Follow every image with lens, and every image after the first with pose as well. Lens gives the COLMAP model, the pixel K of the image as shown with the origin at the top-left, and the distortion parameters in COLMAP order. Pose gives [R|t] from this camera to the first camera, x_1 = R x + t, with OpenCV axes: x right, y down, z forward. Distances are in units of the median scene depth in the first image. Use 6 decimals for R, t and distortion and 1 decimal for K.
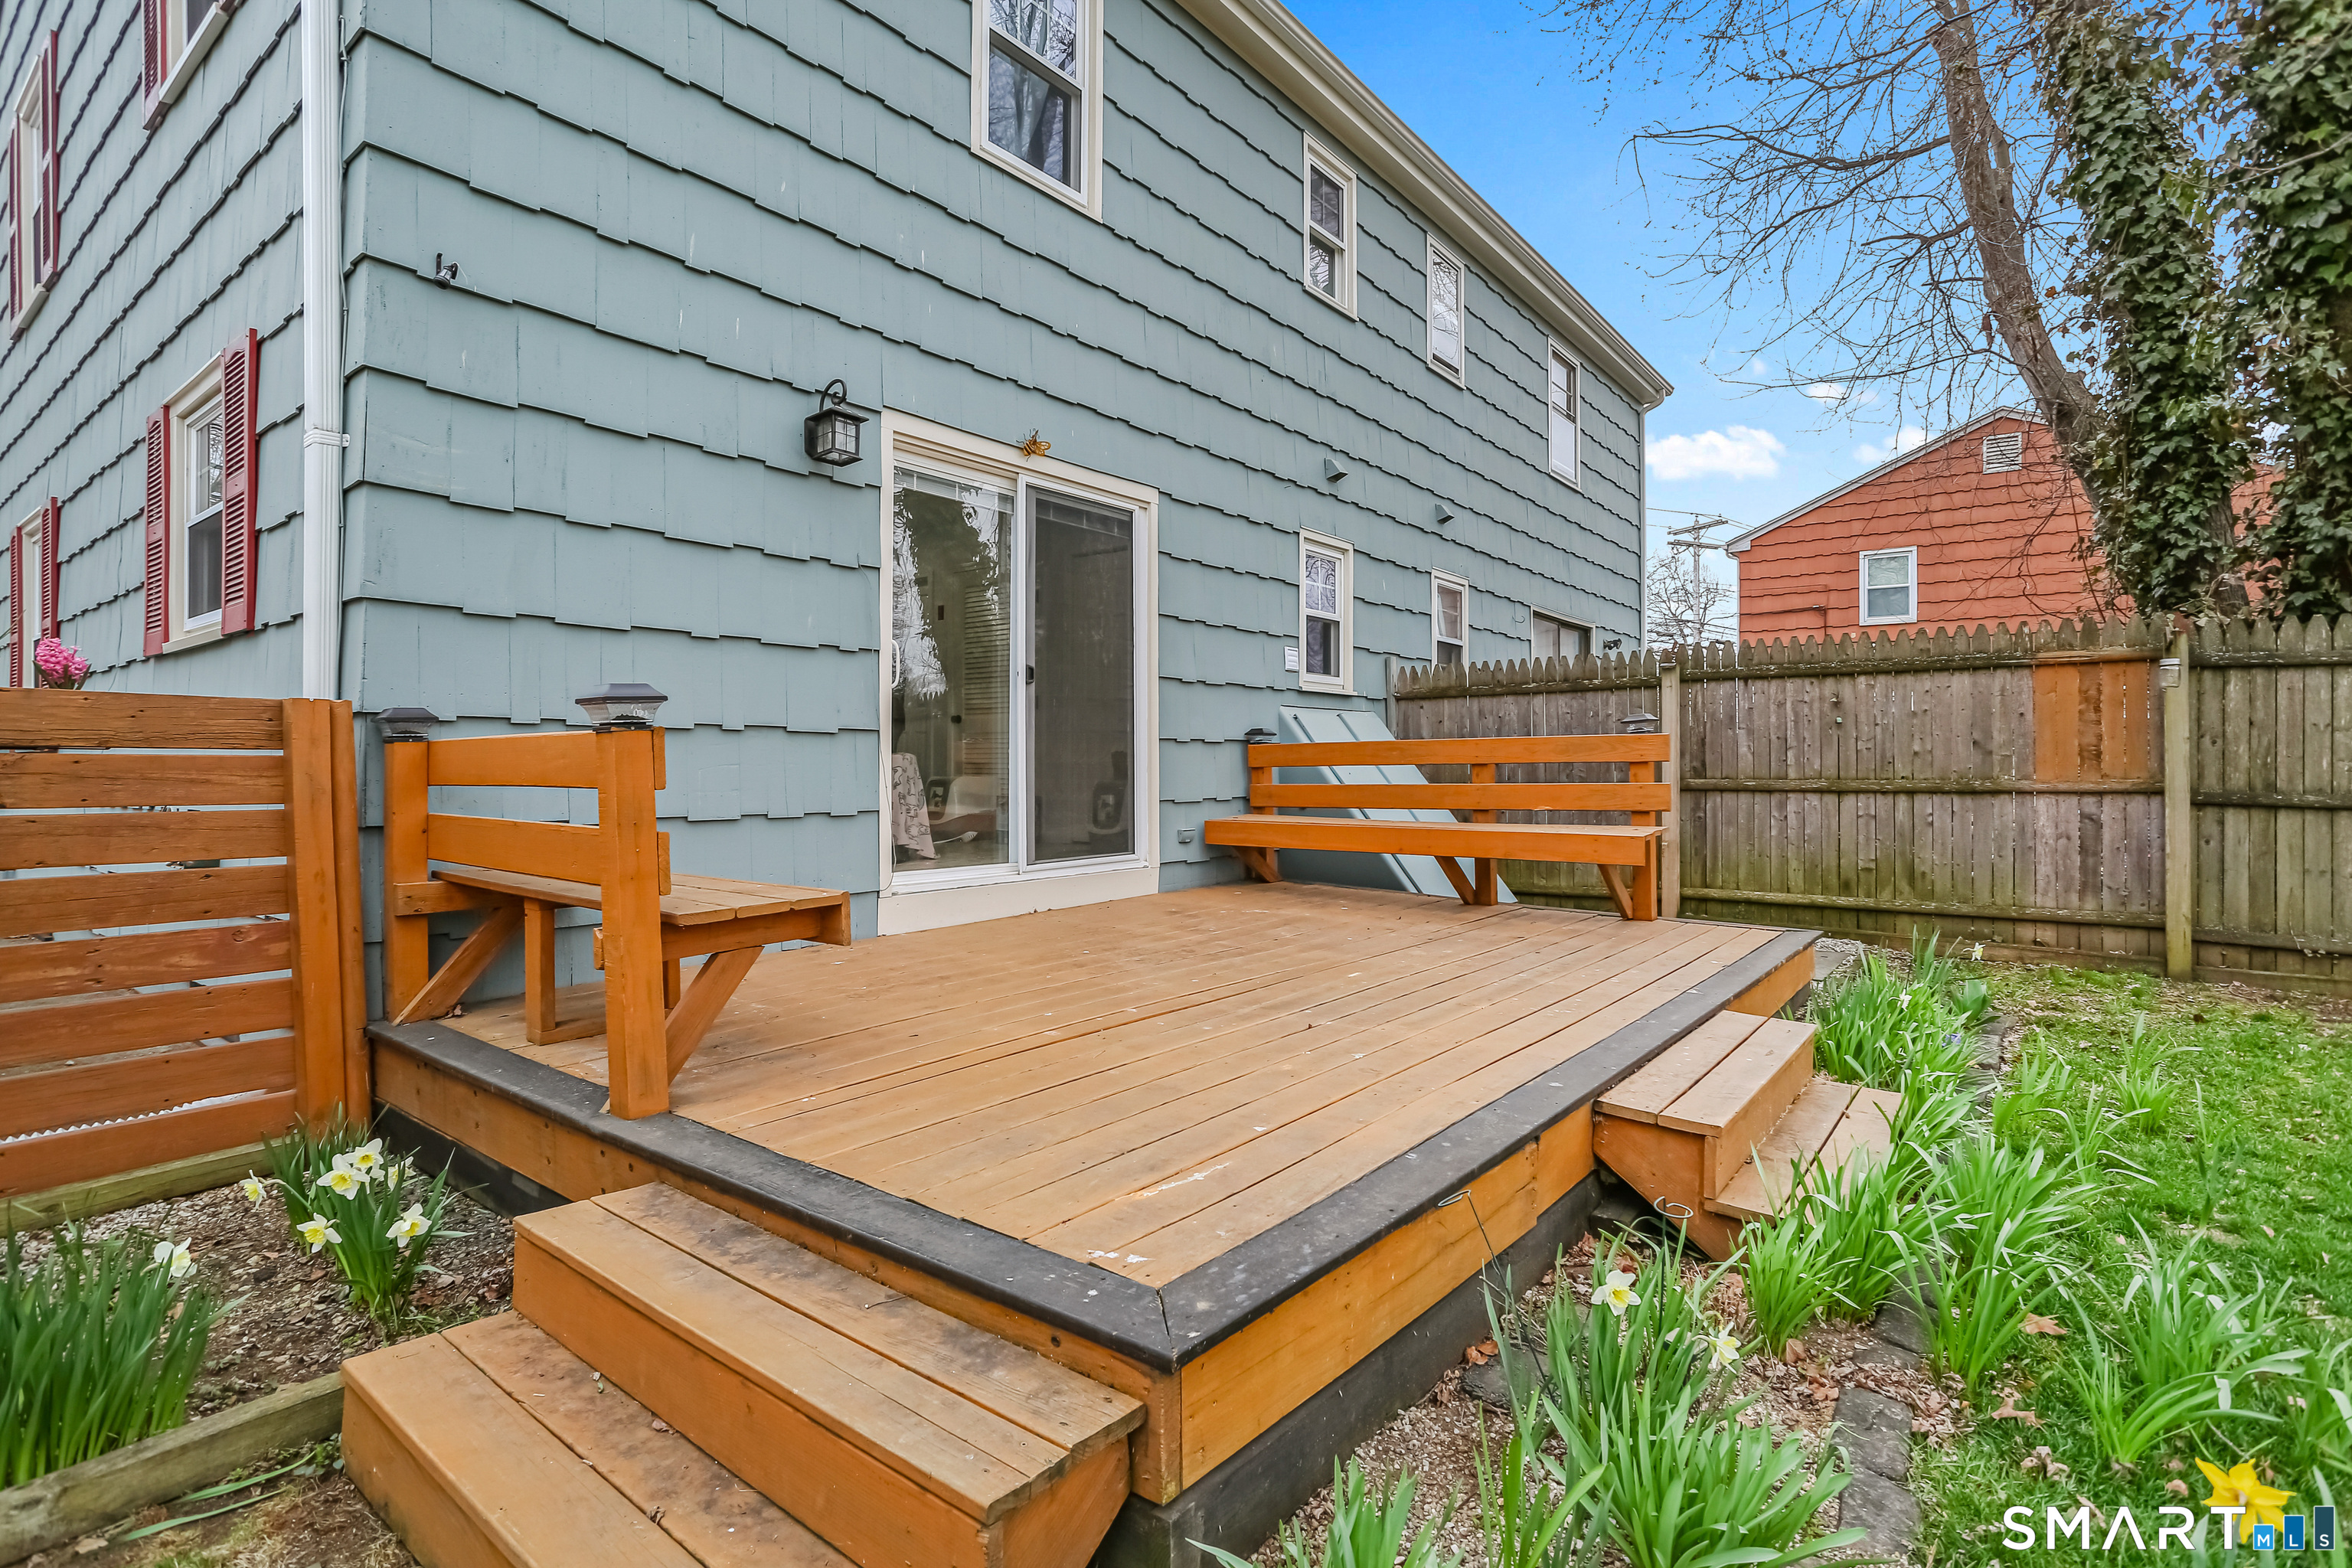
lens RADIAL K [[1142.1, 0, 1176.2], [0, 1142.1, 755.1], [0, 0, 1]] dist [-0.051884, 0.045527]
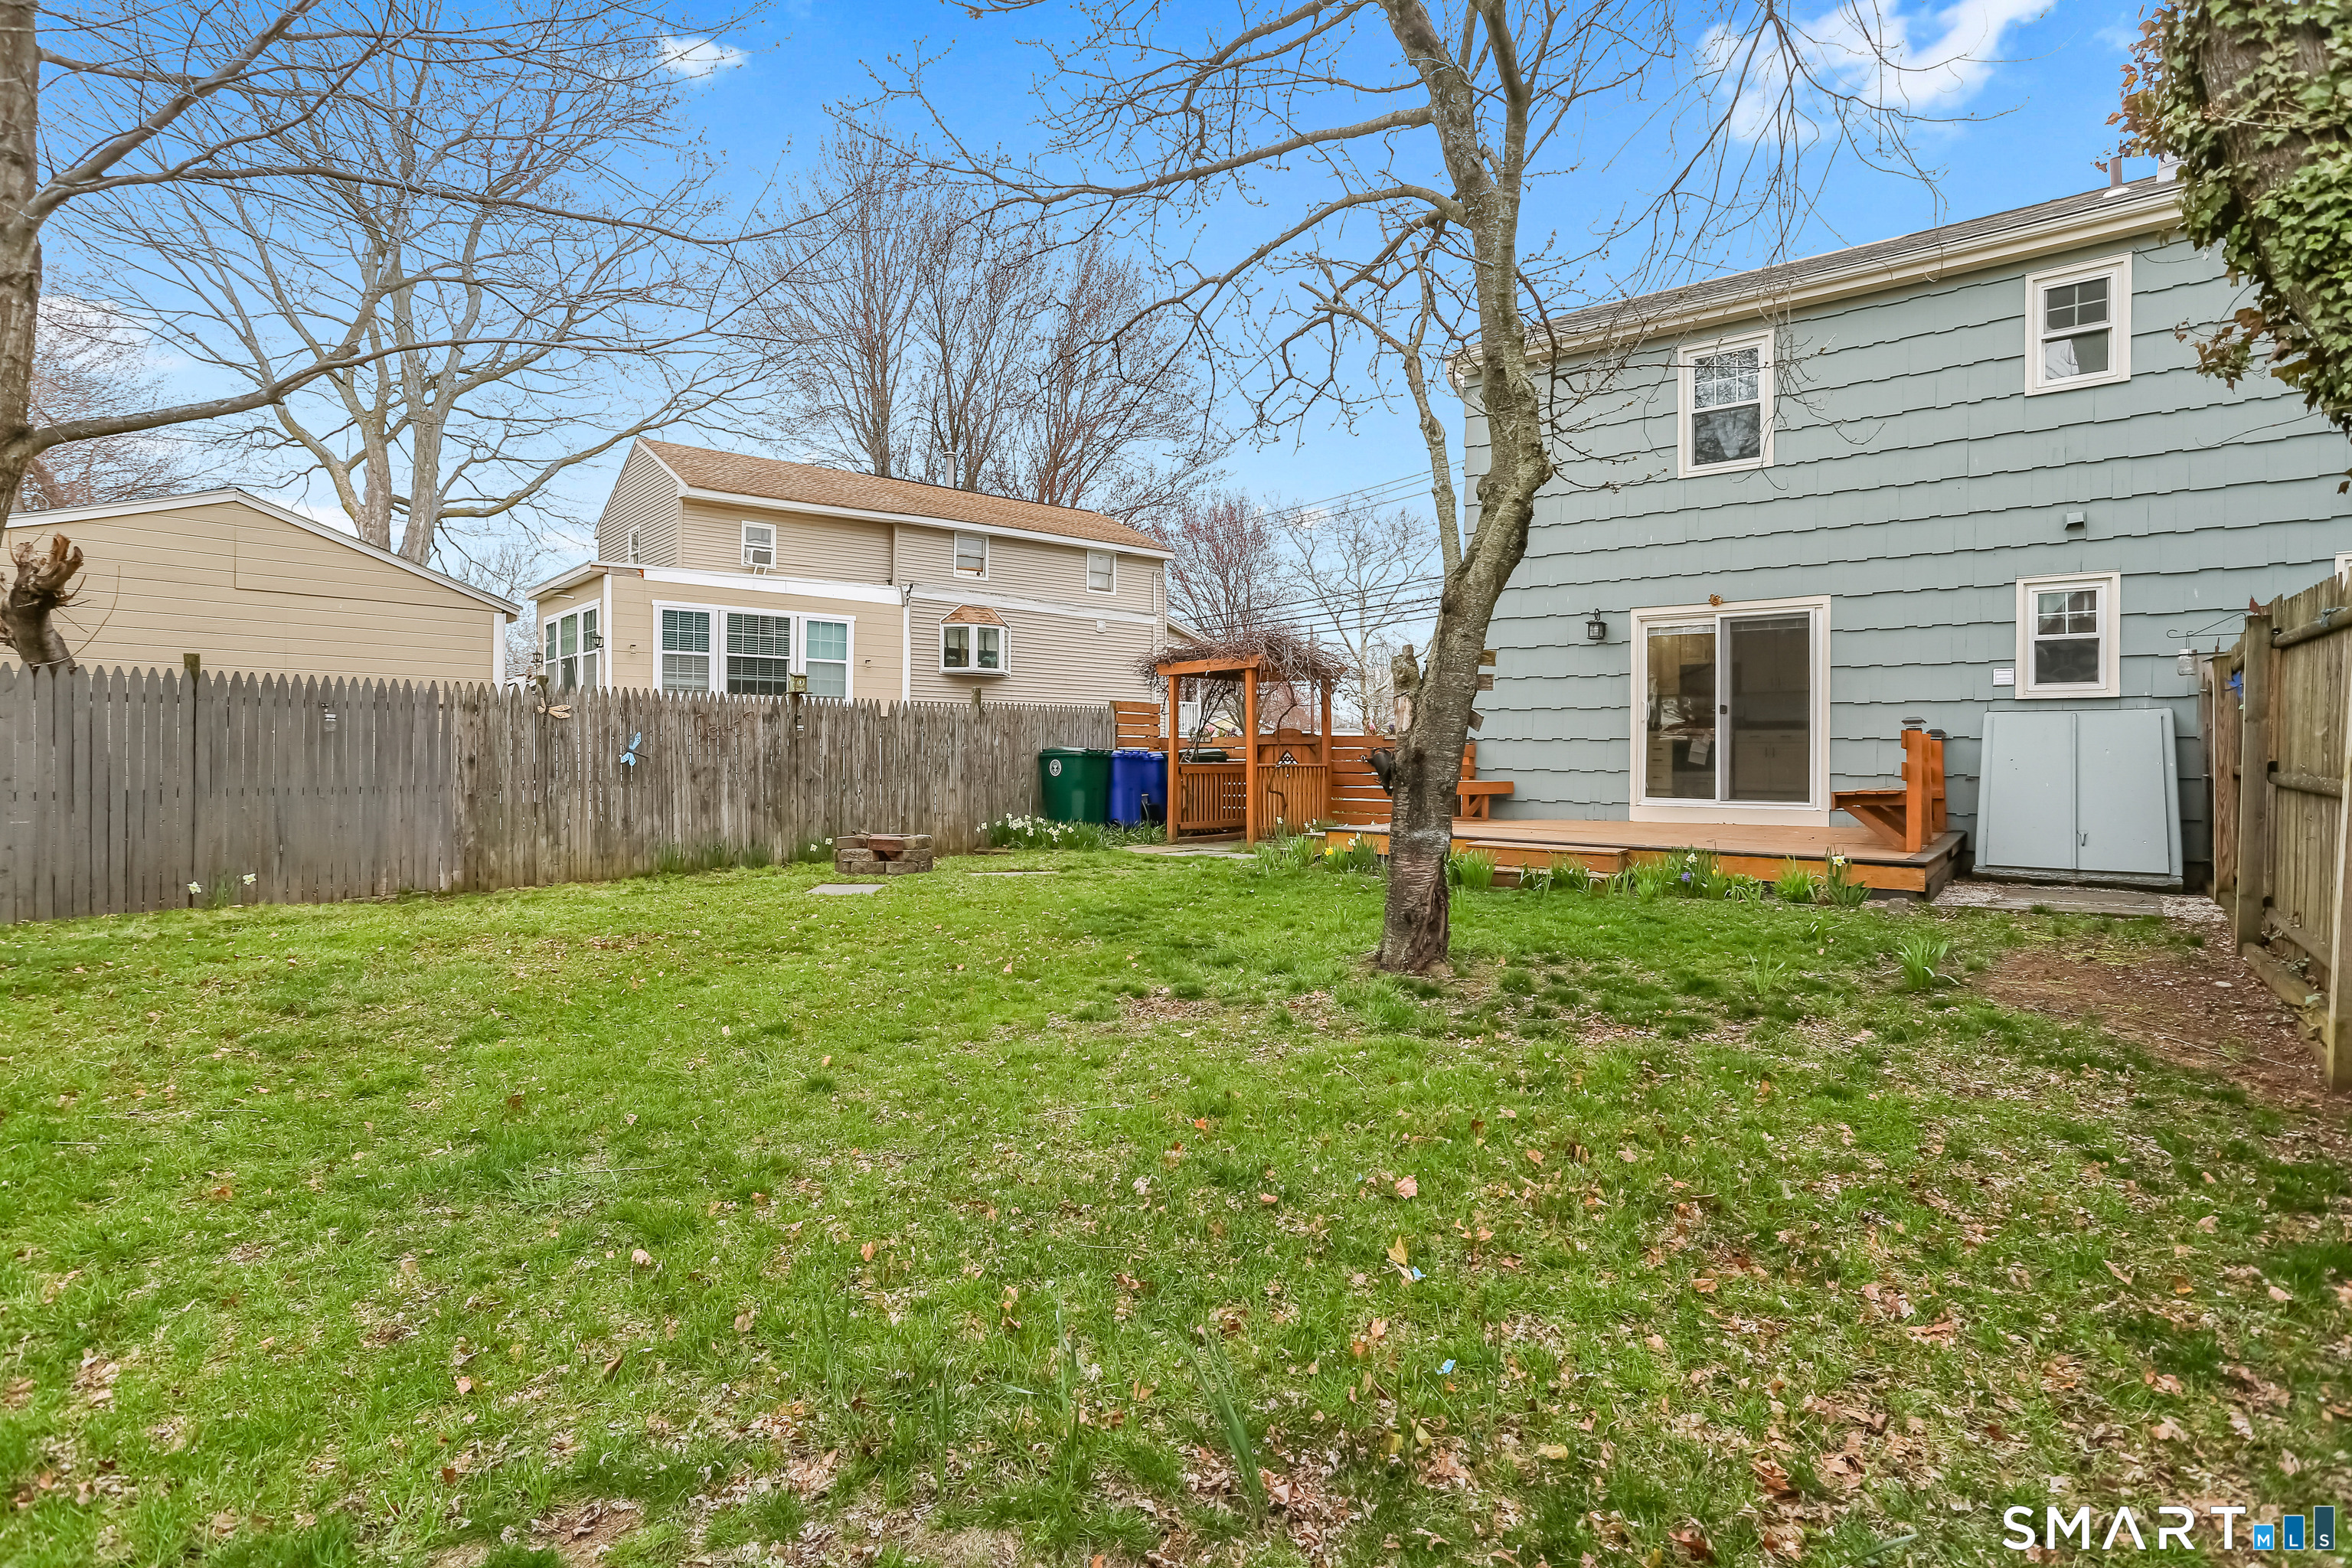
lens RADIAL K [[1142.1, 0, 1176.2], [0, 1142.1, 755.1], [0, 0, 1]] dist [-0.051884, 0.045527]
pose [[0.001645, 0.004317, -0.999989, 1.707157], [0.003196, 0.999986, 0.004322, 0.001132], [0.999994, -0.003203, 0.001632, -0.001036]]
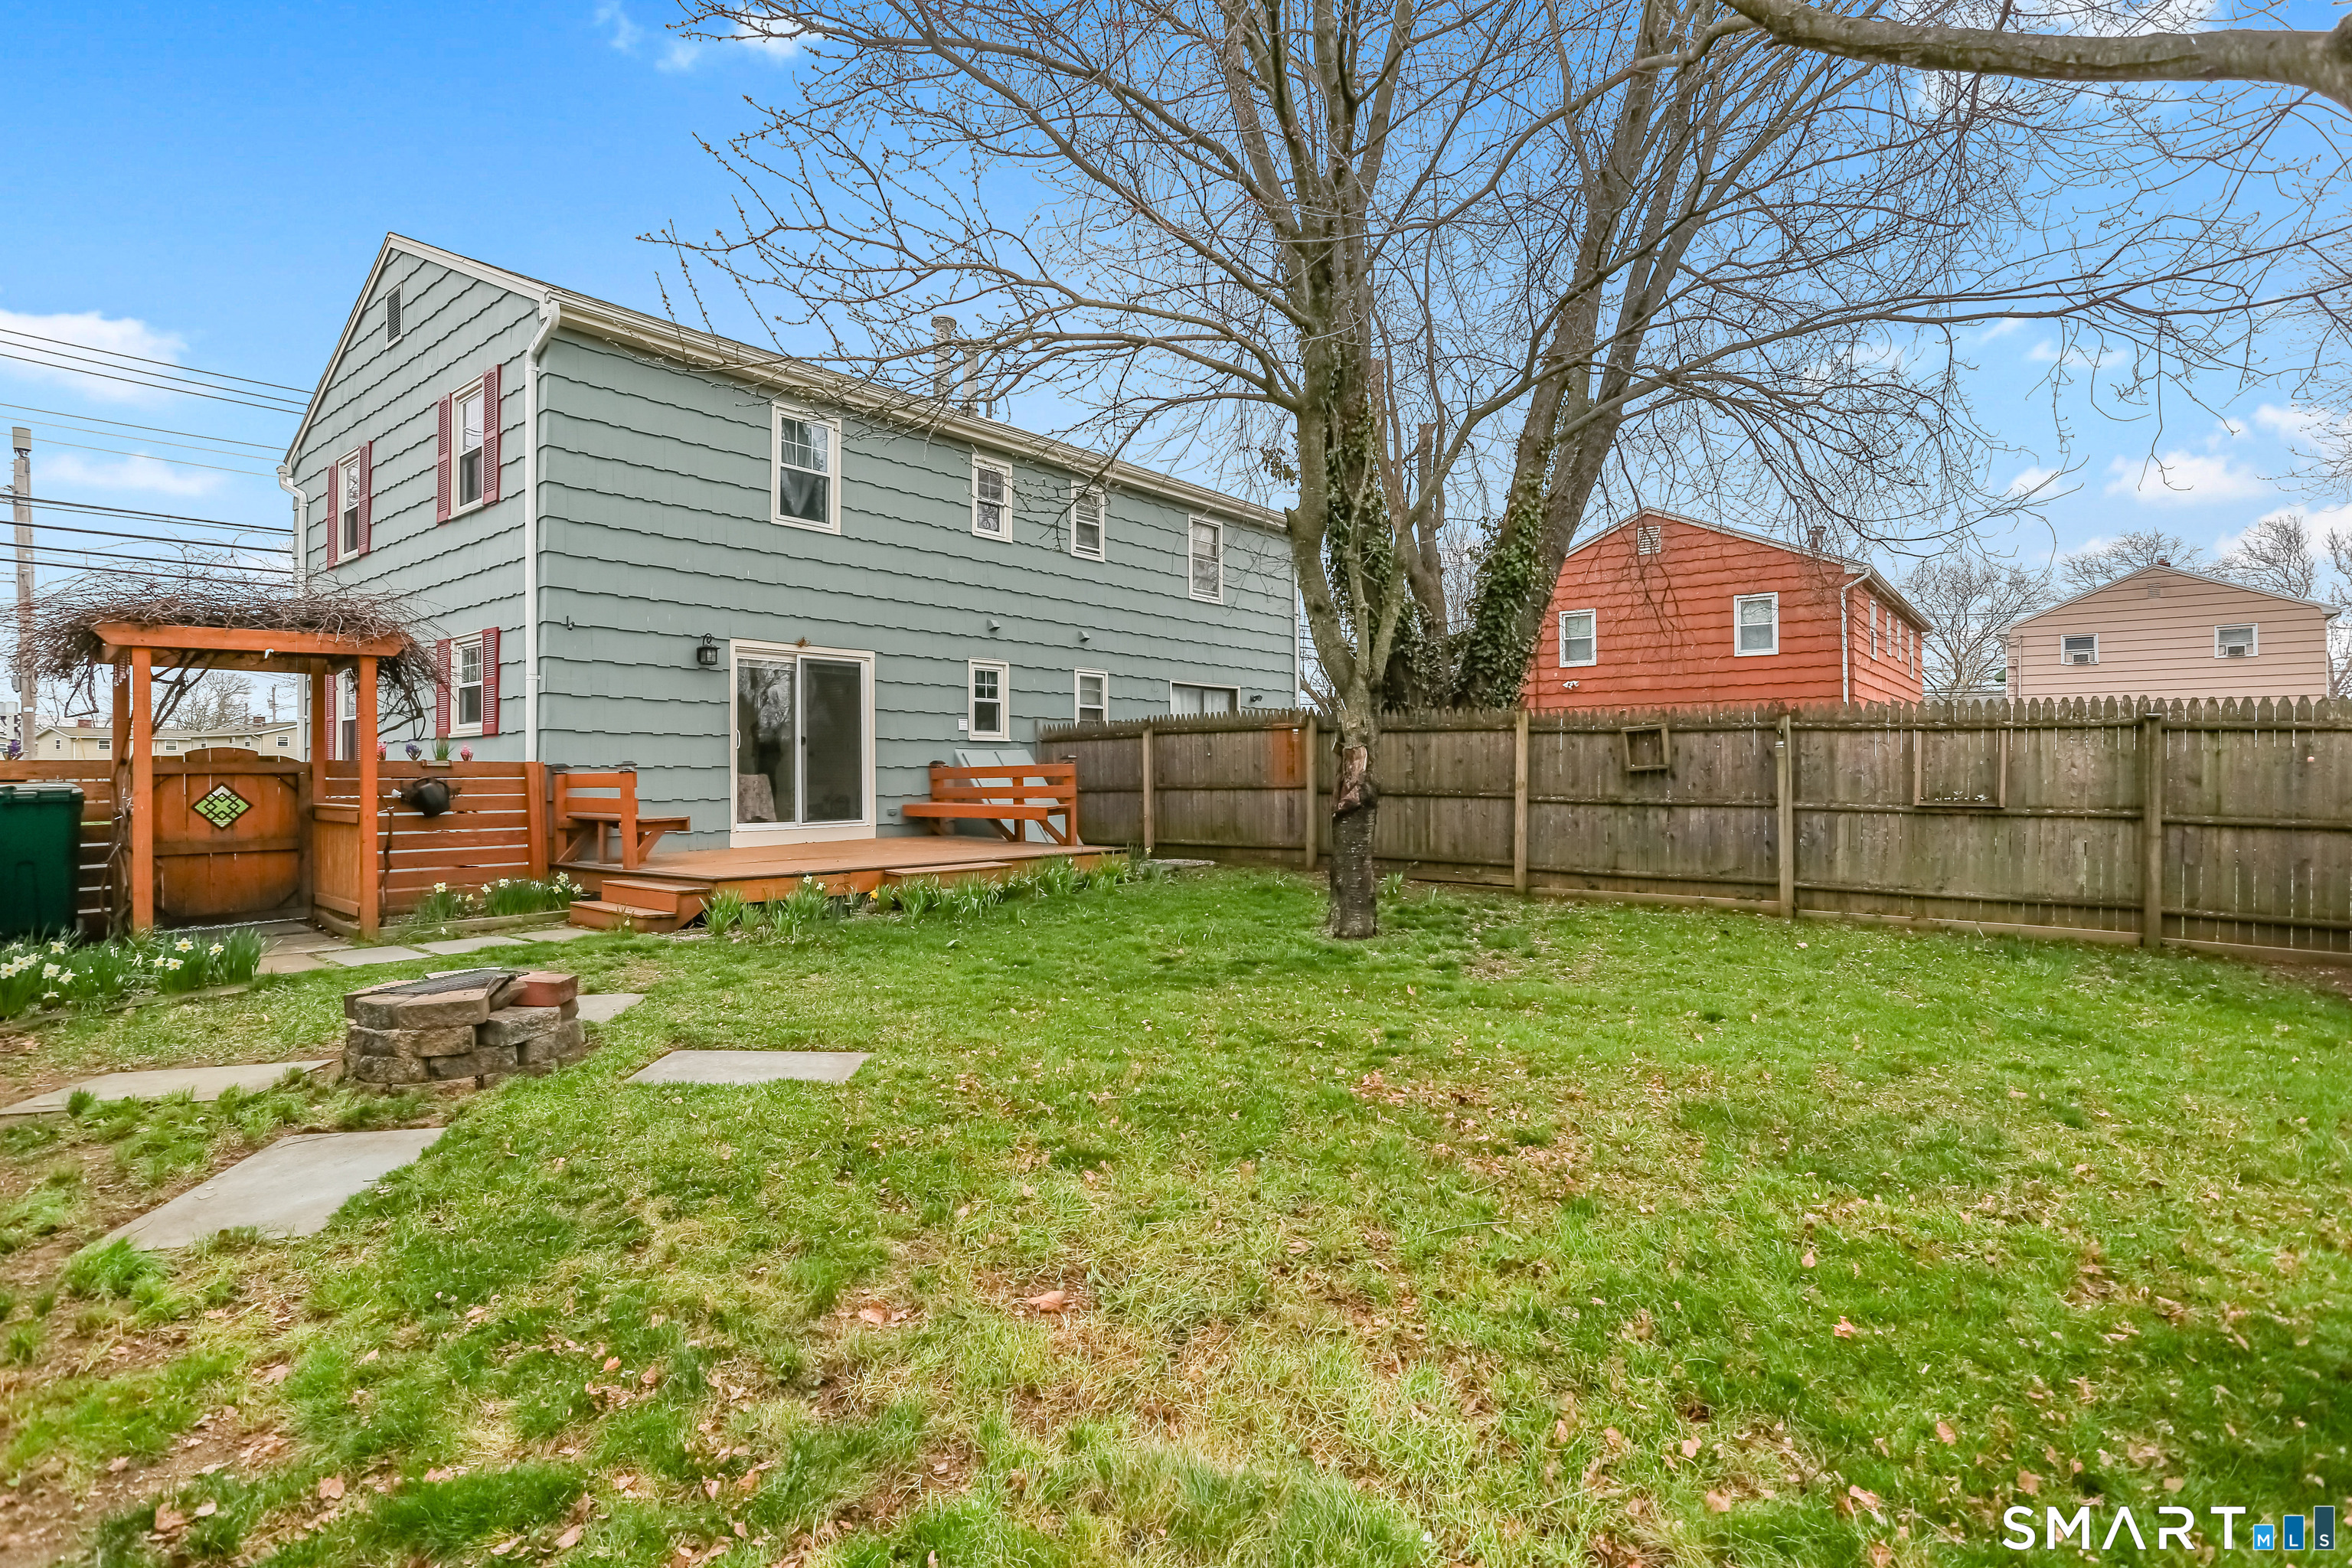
lens RADIAL K [[1142.1, 0, 1176.2], [0, 1142.1, 755.1], [0, 0, 1]] dist [-0.051884, 0.045527]
pose [[0.999885, -0.009047, -0.012187, 0.580846], [0.008926, 0.999911, -0.009927, -0.009811], [0.012275, 0.009817, 0.999876, -1.148931]]
